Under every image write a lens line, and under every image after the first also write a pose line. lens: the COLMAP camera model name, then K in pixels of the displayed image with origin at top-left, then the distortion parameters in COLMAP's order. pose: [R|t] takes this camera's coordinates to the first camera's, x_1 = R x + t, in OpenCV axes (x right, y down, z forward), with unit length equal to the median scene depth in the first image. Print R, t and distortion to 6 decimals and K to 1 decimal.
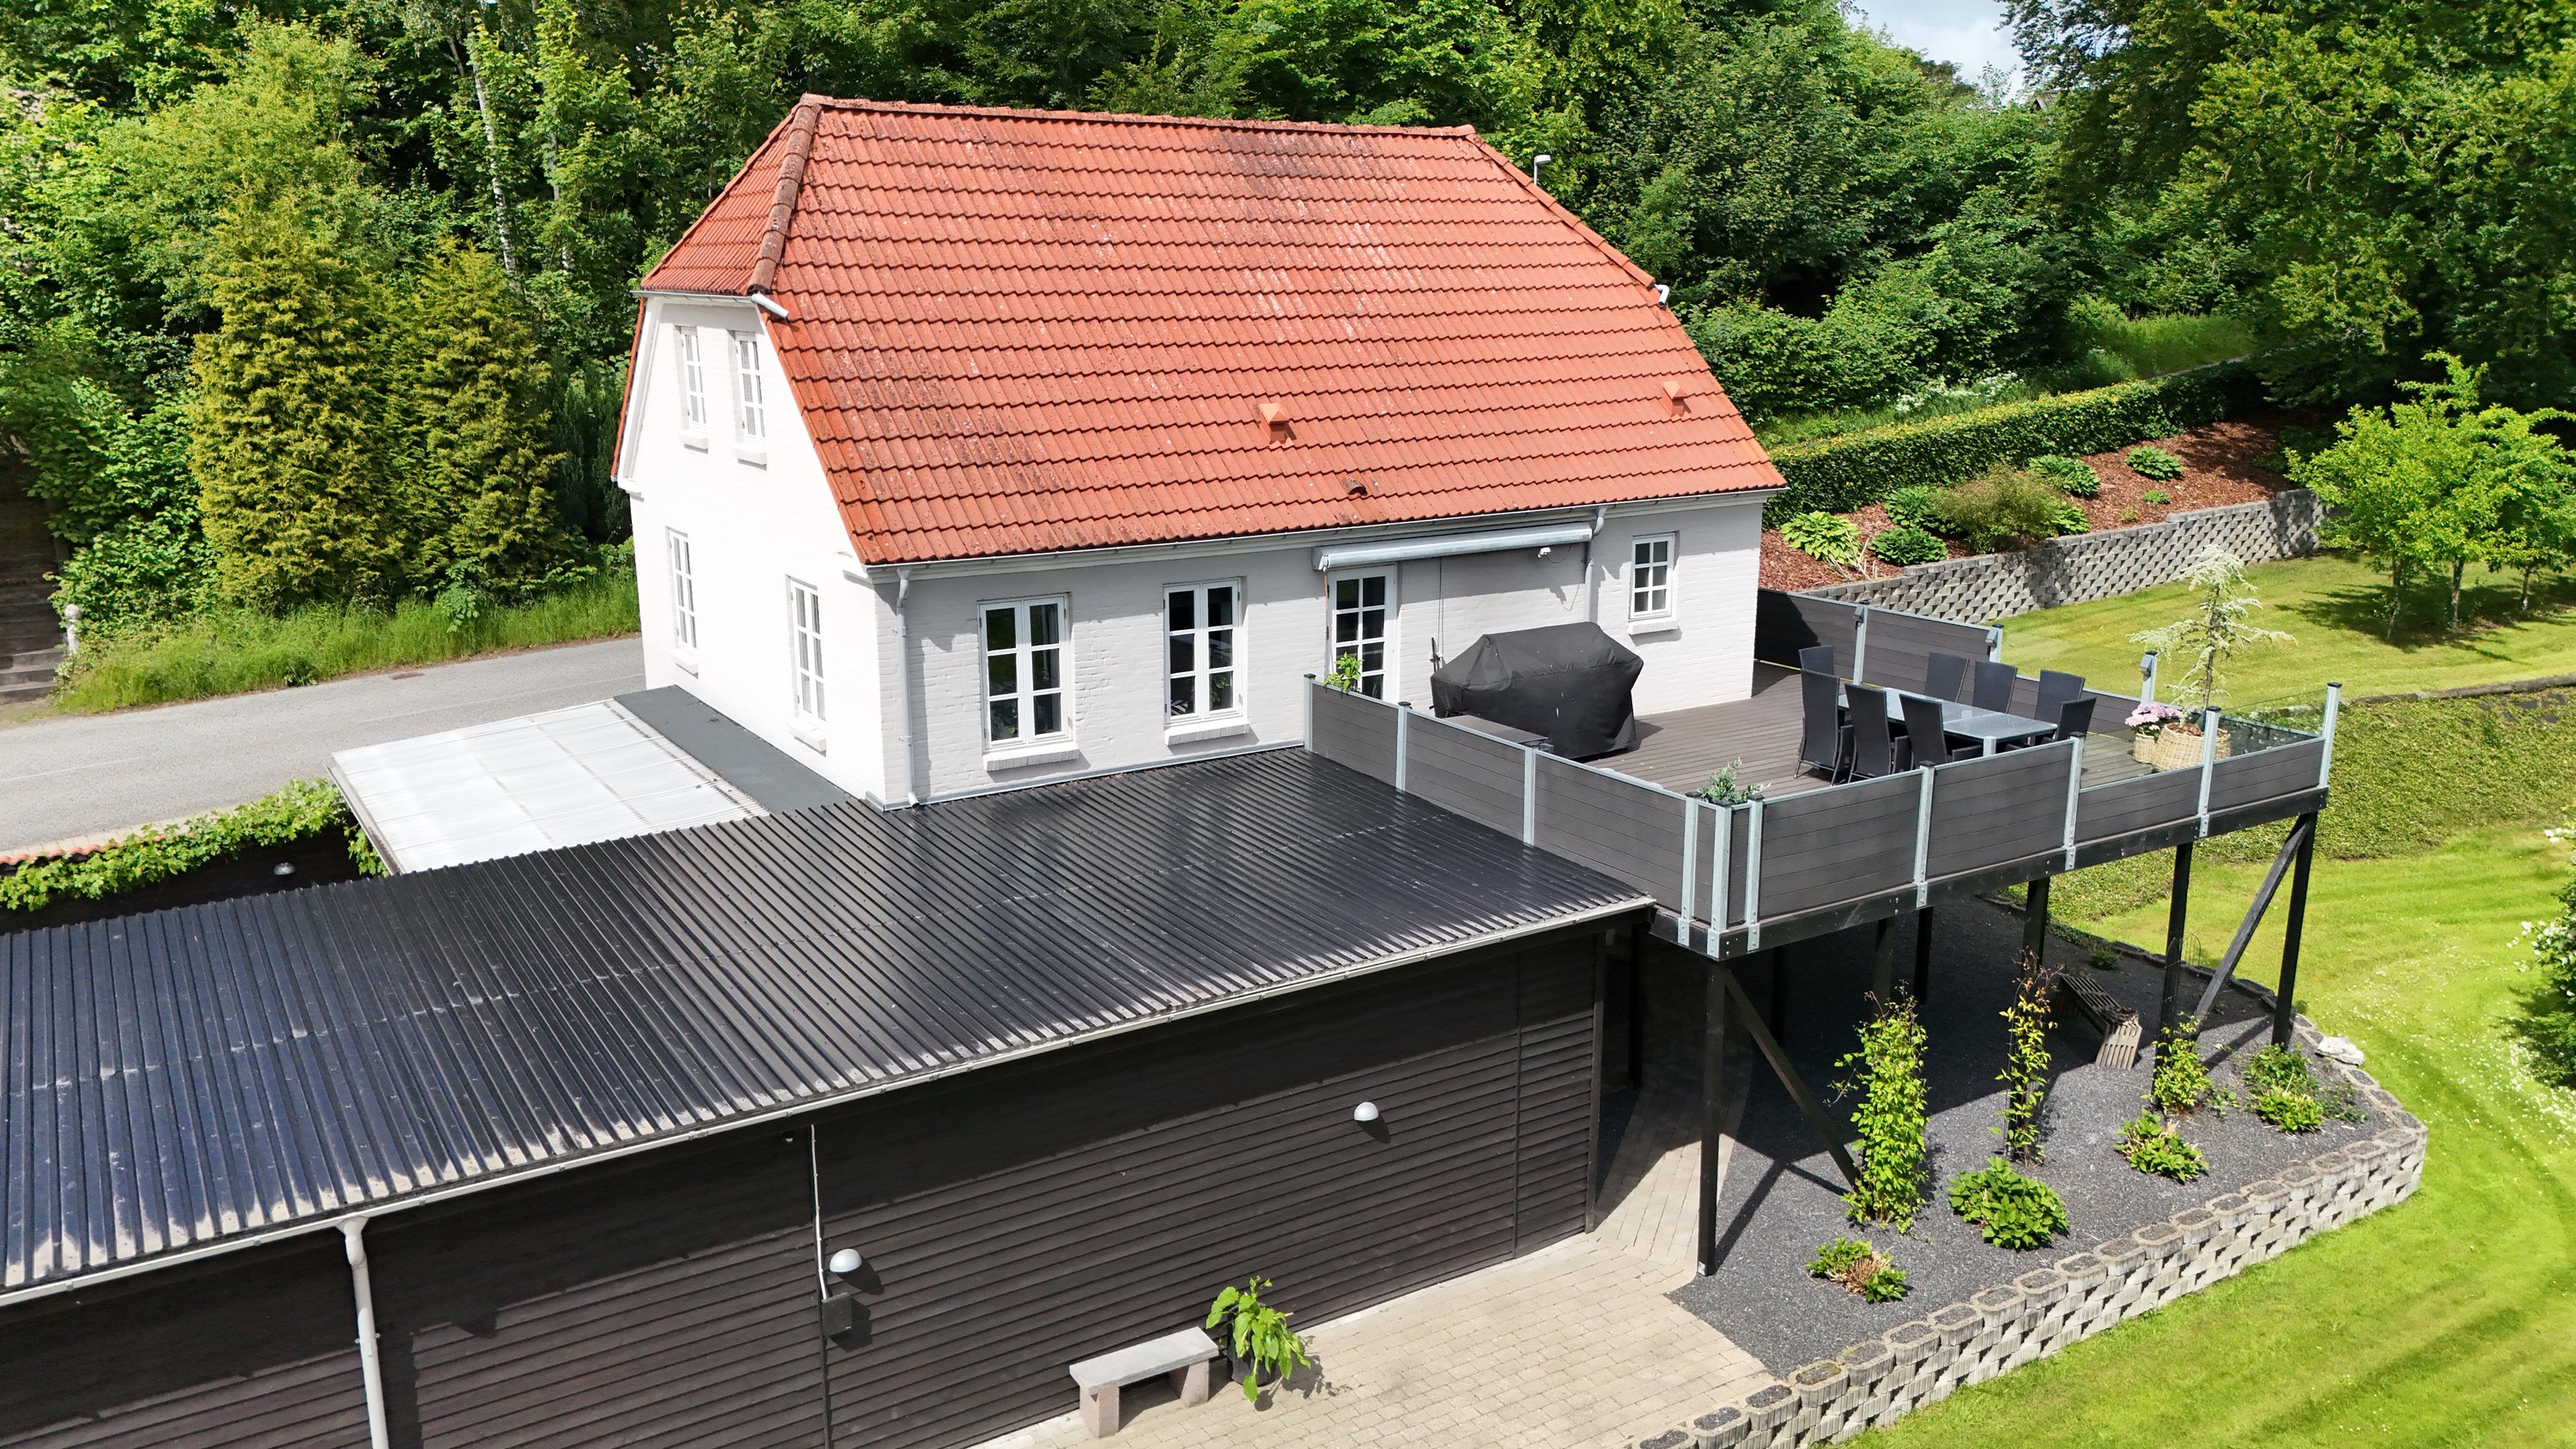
lens RADIAL K [[1873.0, 0, 1288.0], [0, 1873.0, 724.5], [0, 0, 1]] dist [0.109680, -0.156756]
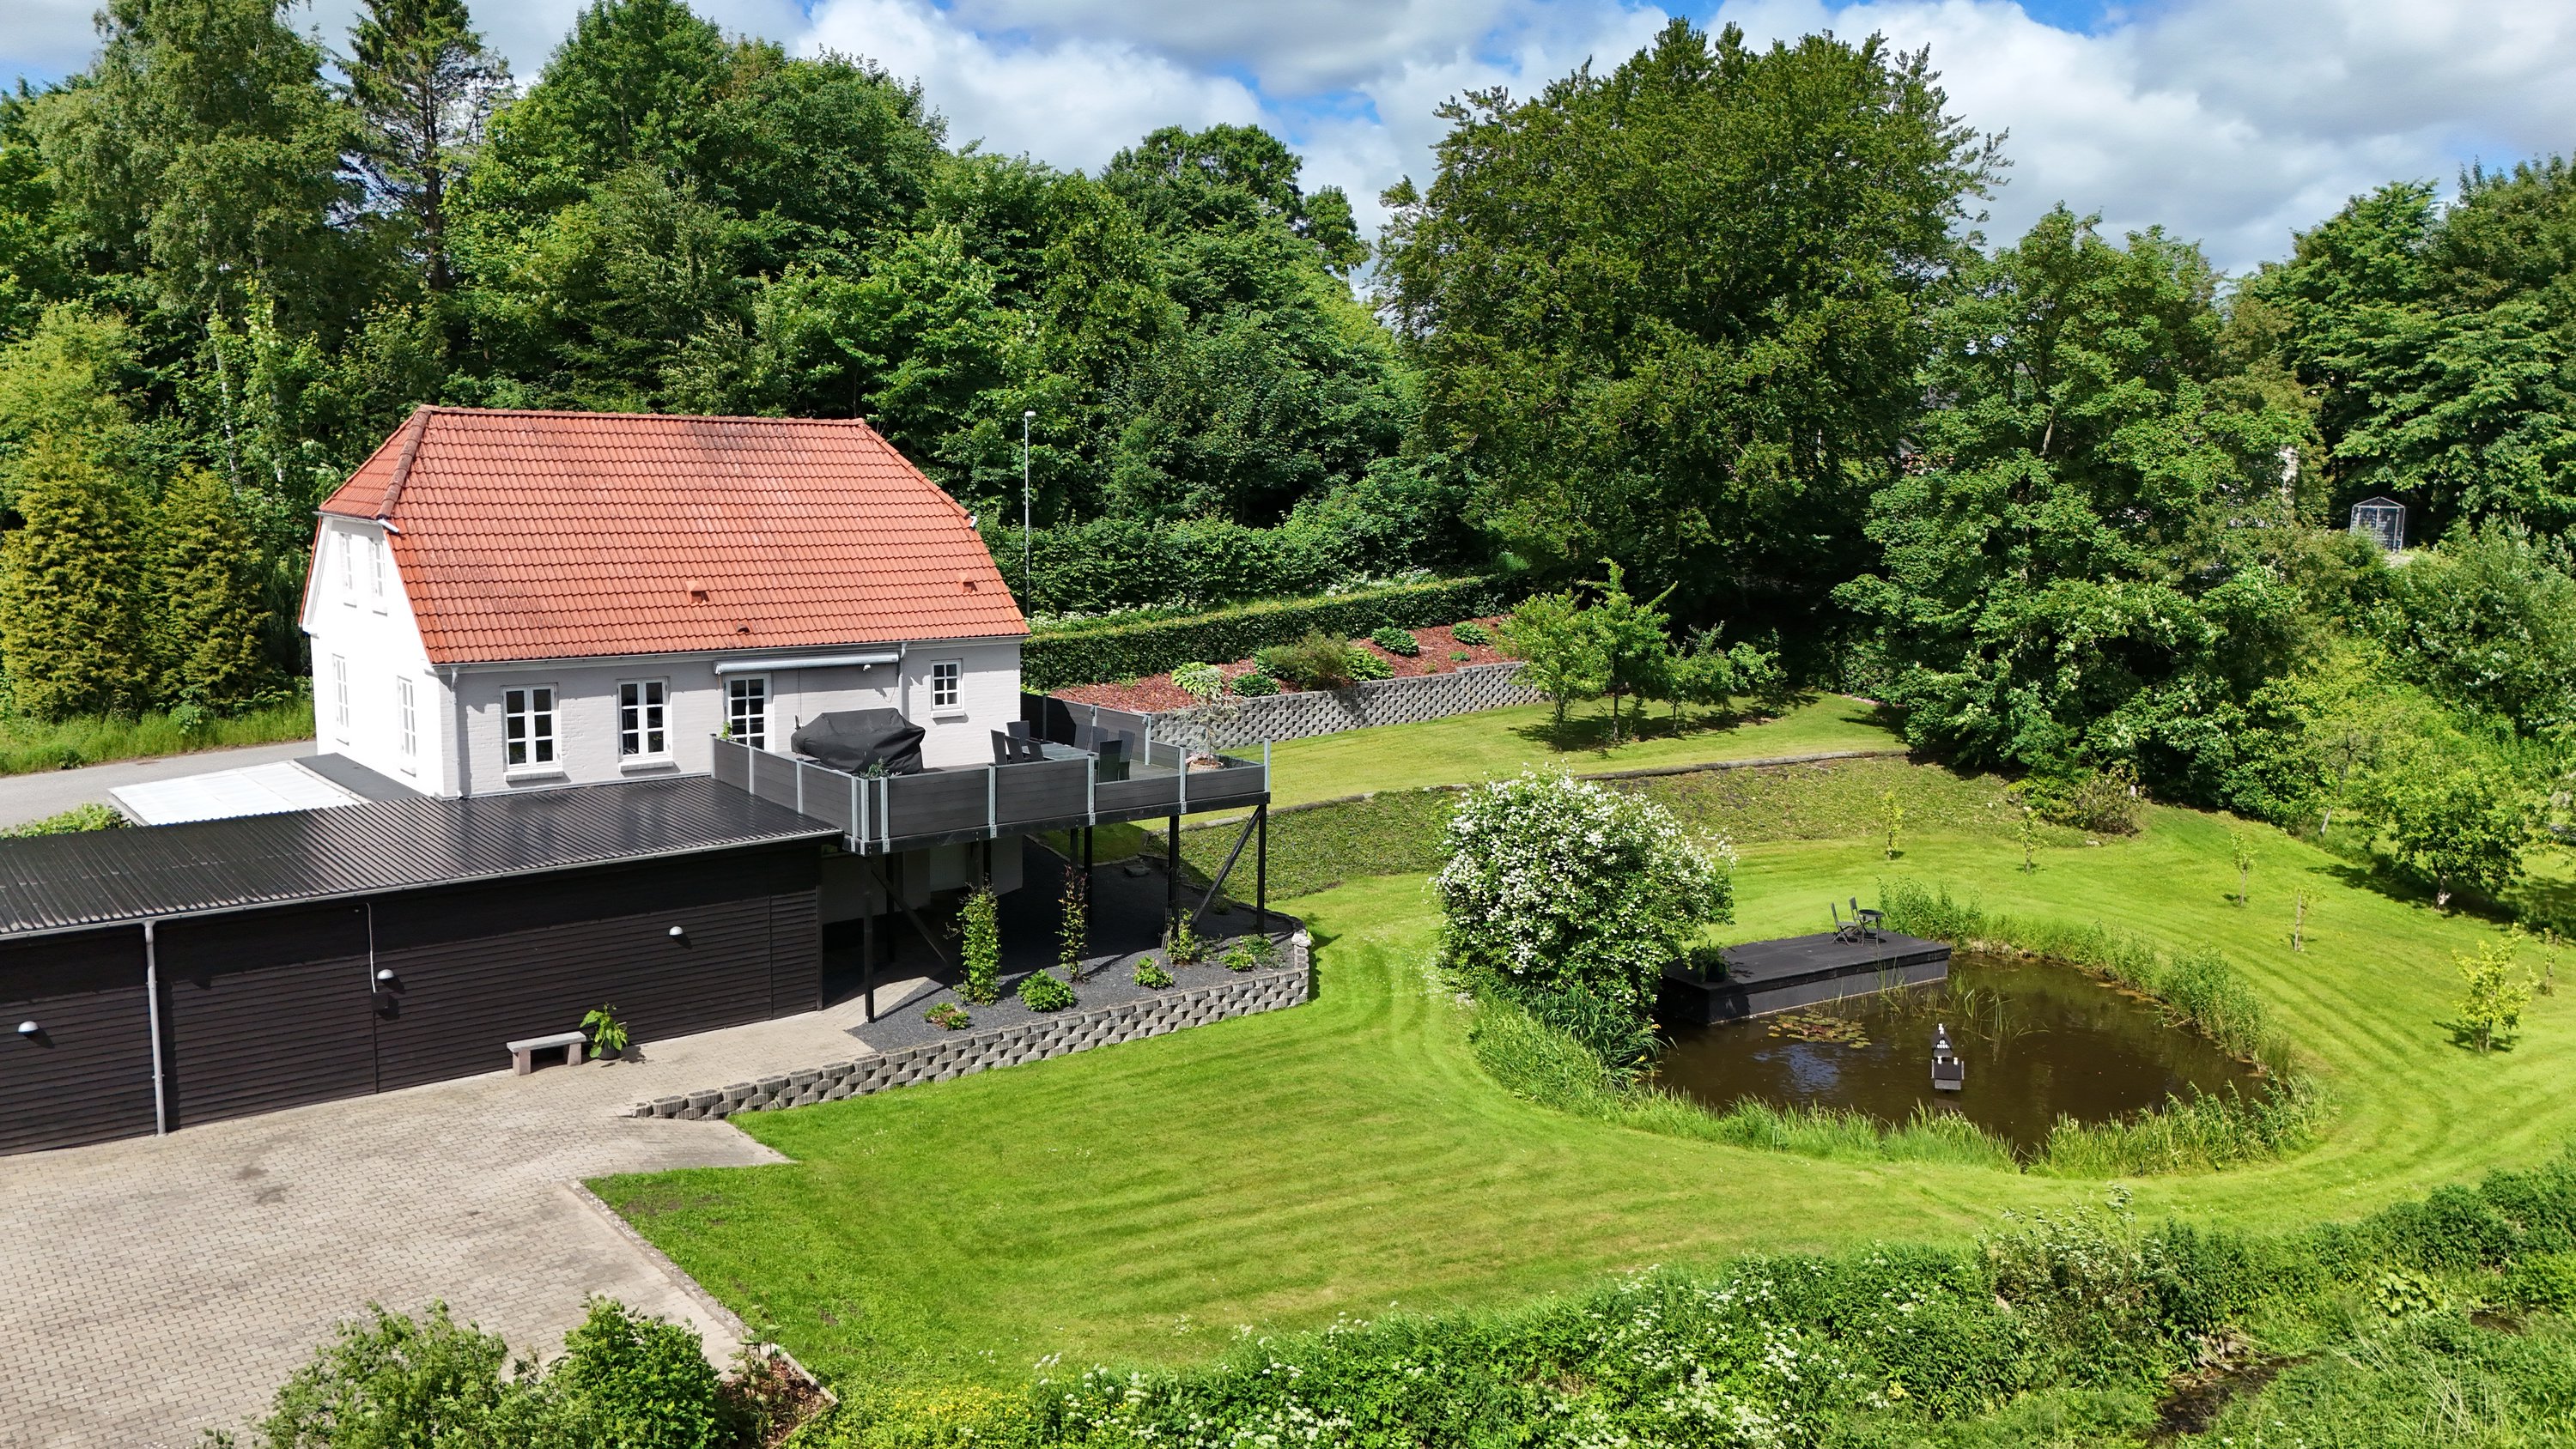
lens RADIAL K [[1893.6, 0, 1288.0], [0, 1893.6, 724.5], [0, 0, 1]] dist [0.098317, -0.113451]
pose [[0.992907, 0.000156, 0.118892, 0.271538], [0.011263, 0.995379, -0.095365, 0.115015], [-0.118358, 0.096027, 0.988317, -0.677526]]
